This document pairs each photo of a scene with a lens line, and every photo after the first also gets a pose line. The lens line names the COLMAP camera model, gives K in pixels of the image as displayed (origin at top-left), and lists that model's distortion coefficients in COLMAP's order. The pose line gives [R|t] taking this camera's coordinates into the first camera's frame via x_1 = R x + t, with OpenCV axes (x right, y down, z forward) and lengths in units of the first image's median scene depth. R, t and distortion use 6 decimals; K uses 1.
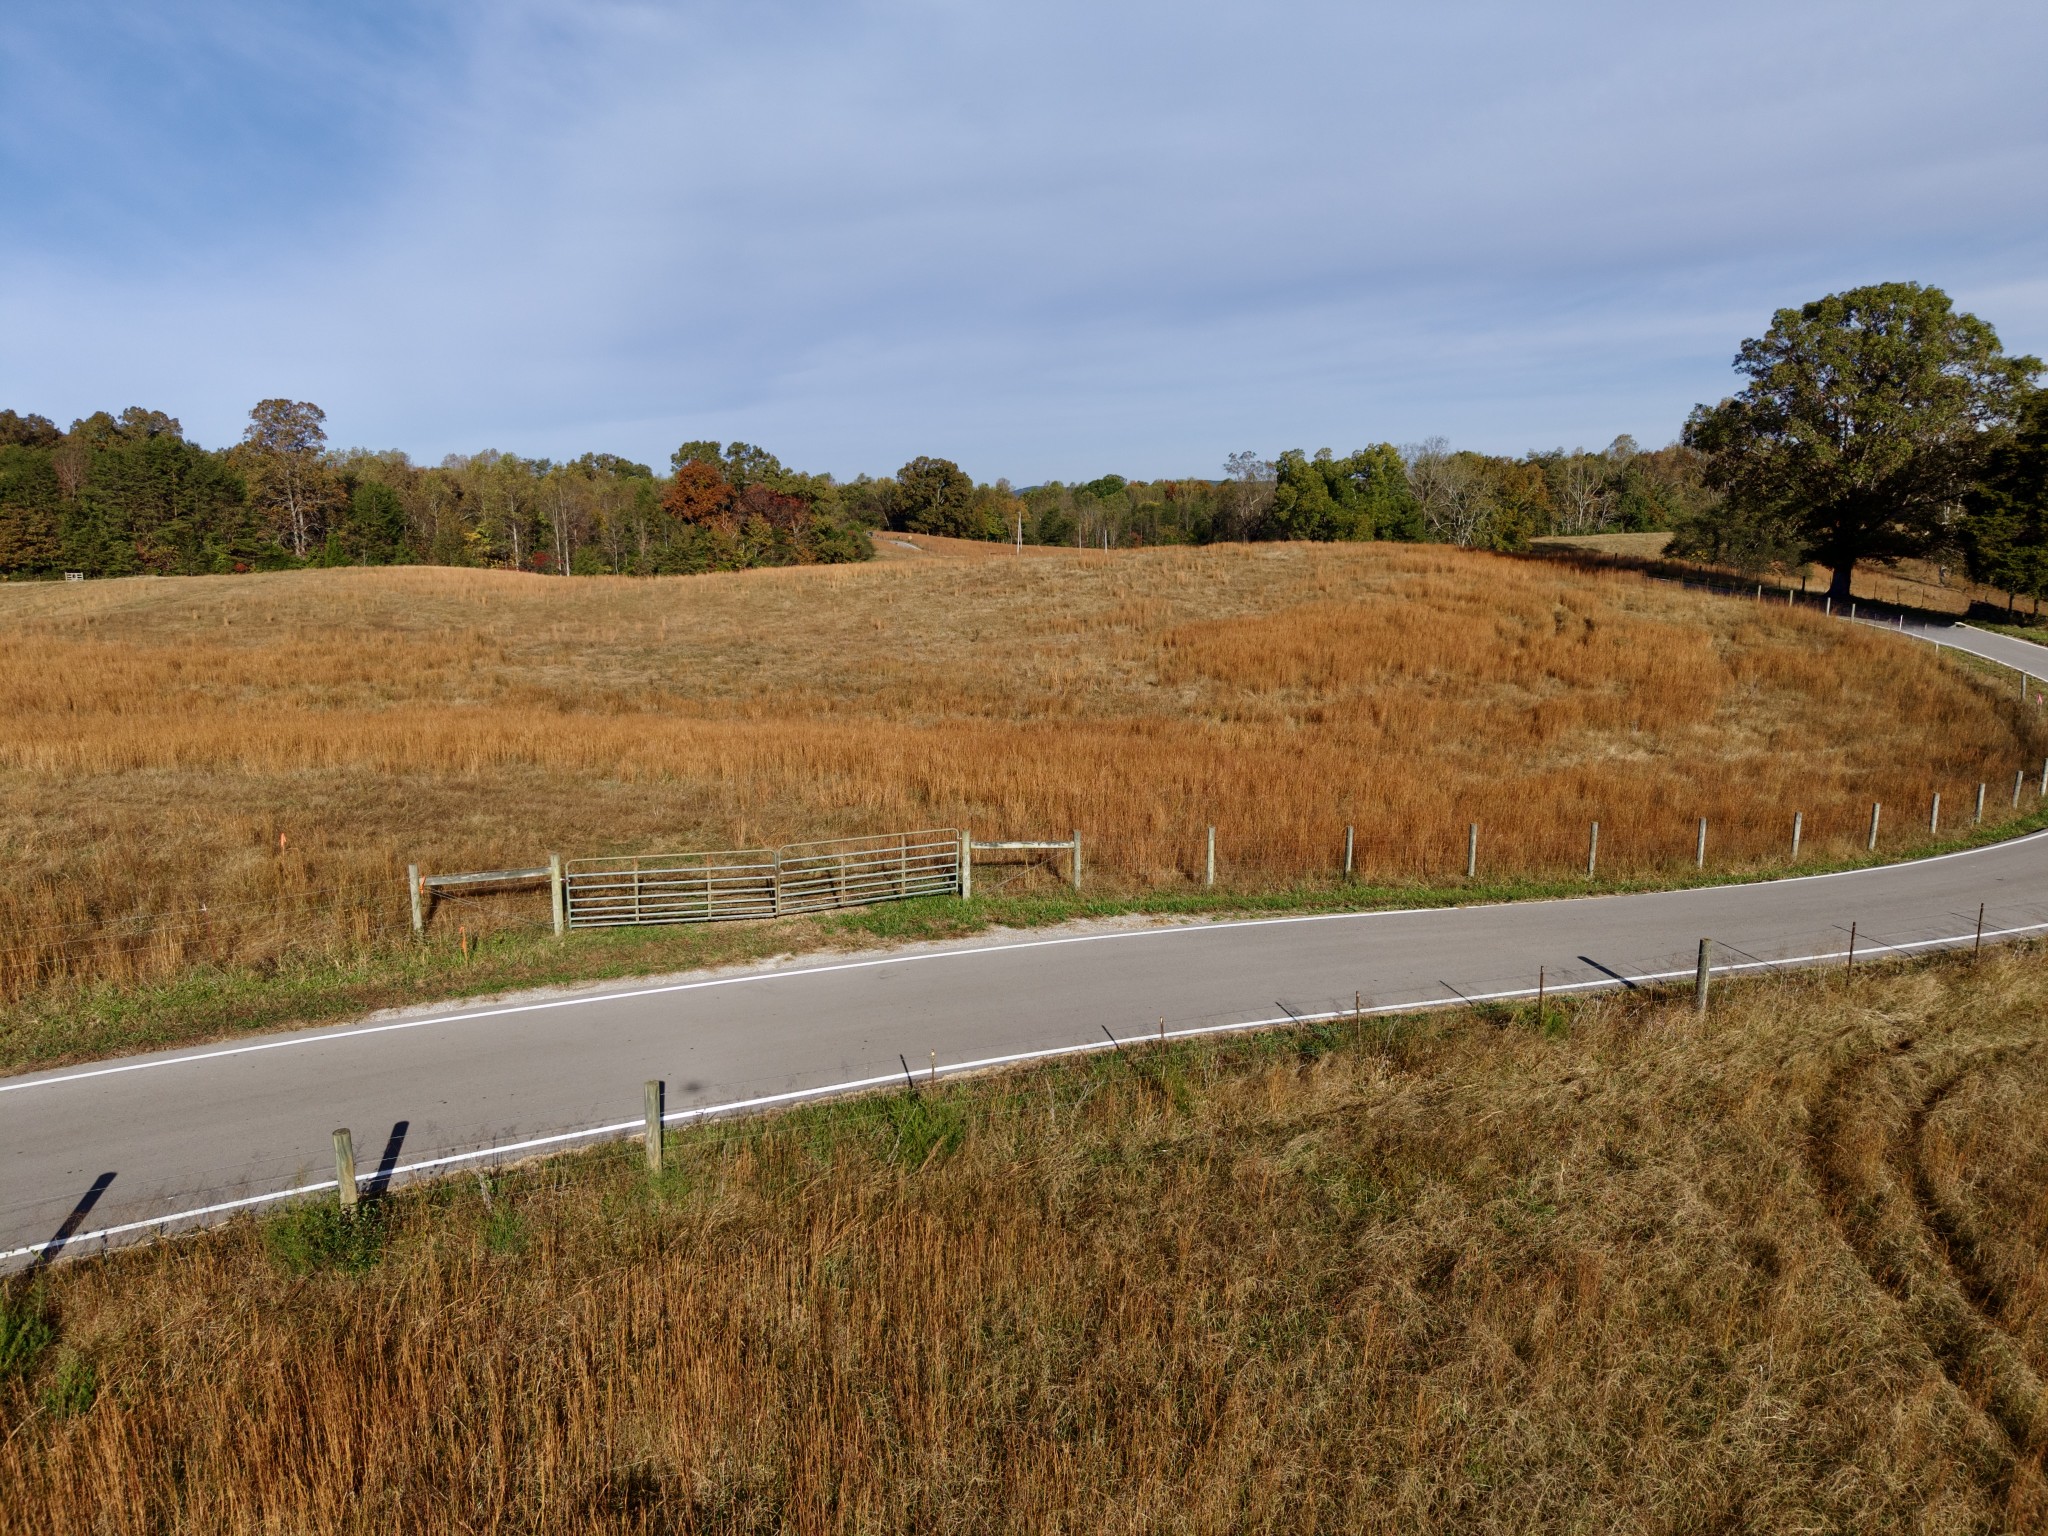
lens RADIAL K [[1364.3, 0, 1024.0], [0, 1364.3, 768.0], [0, 0, 1]] dist [0.006955, -0.006241]
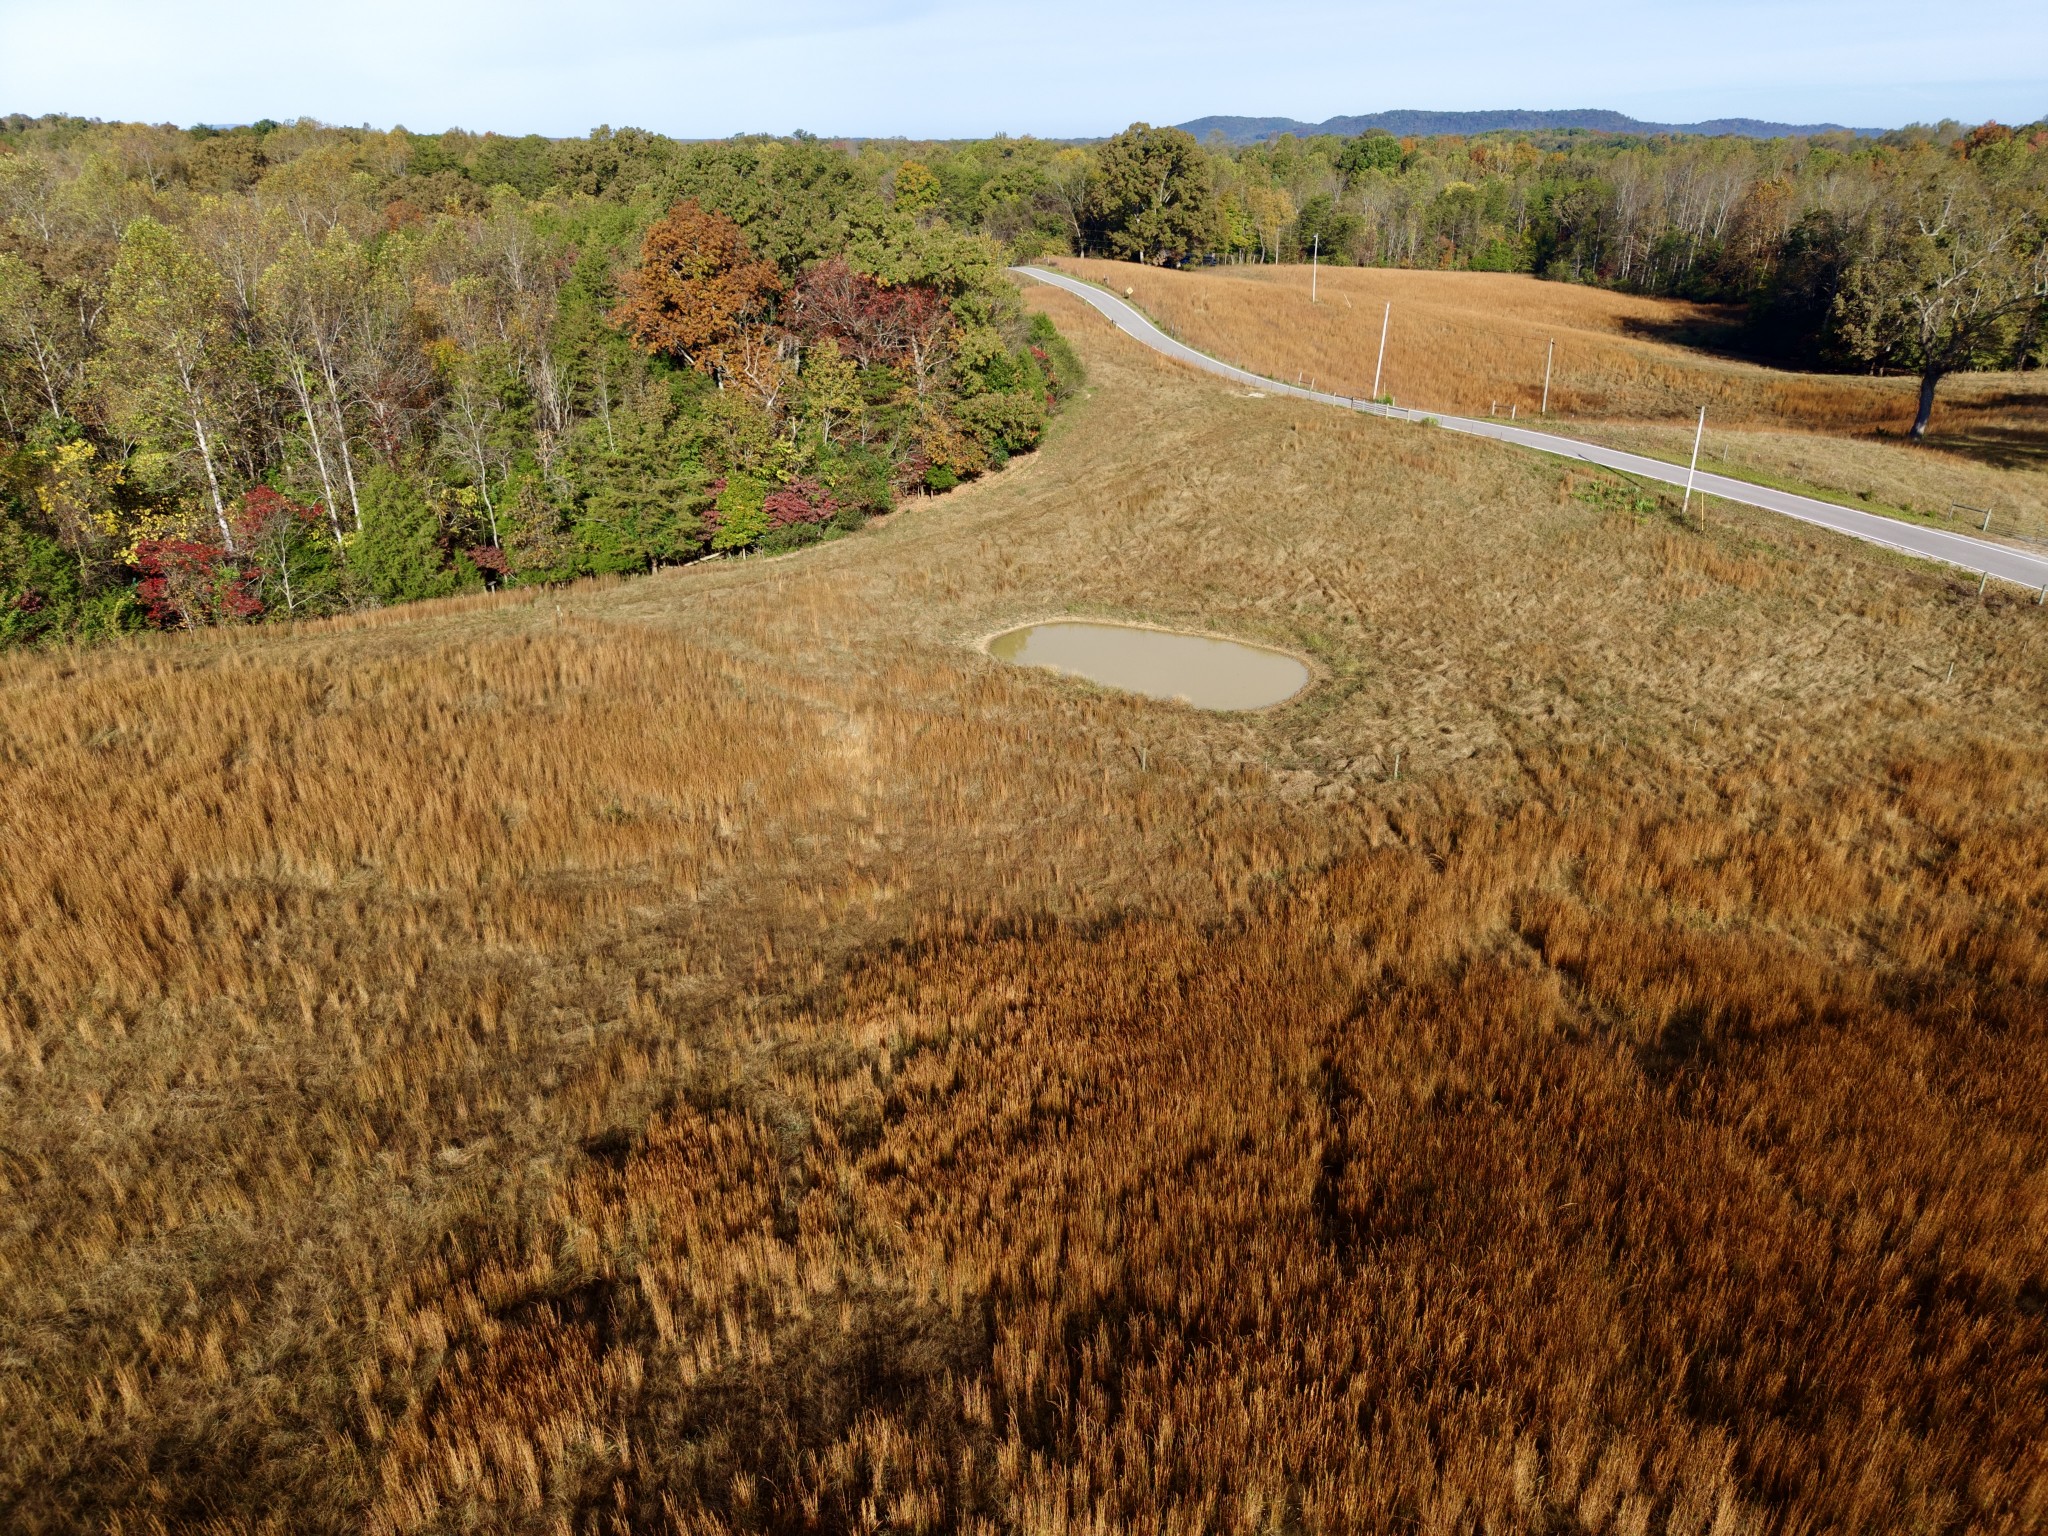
lens RADIAL K [[1371.9, 0, 1024.0], [0, 1371.9, 768.0], [0, 0, 1]] dist [-0.000194, 0.000990]
pose [[0.993378, 0.048713, -0.104049, -0.047664], [-0.022499, 0.970607, 0.239616, -0.091769], [0.112663, -0.235689, 0.965276, 0.321109]]
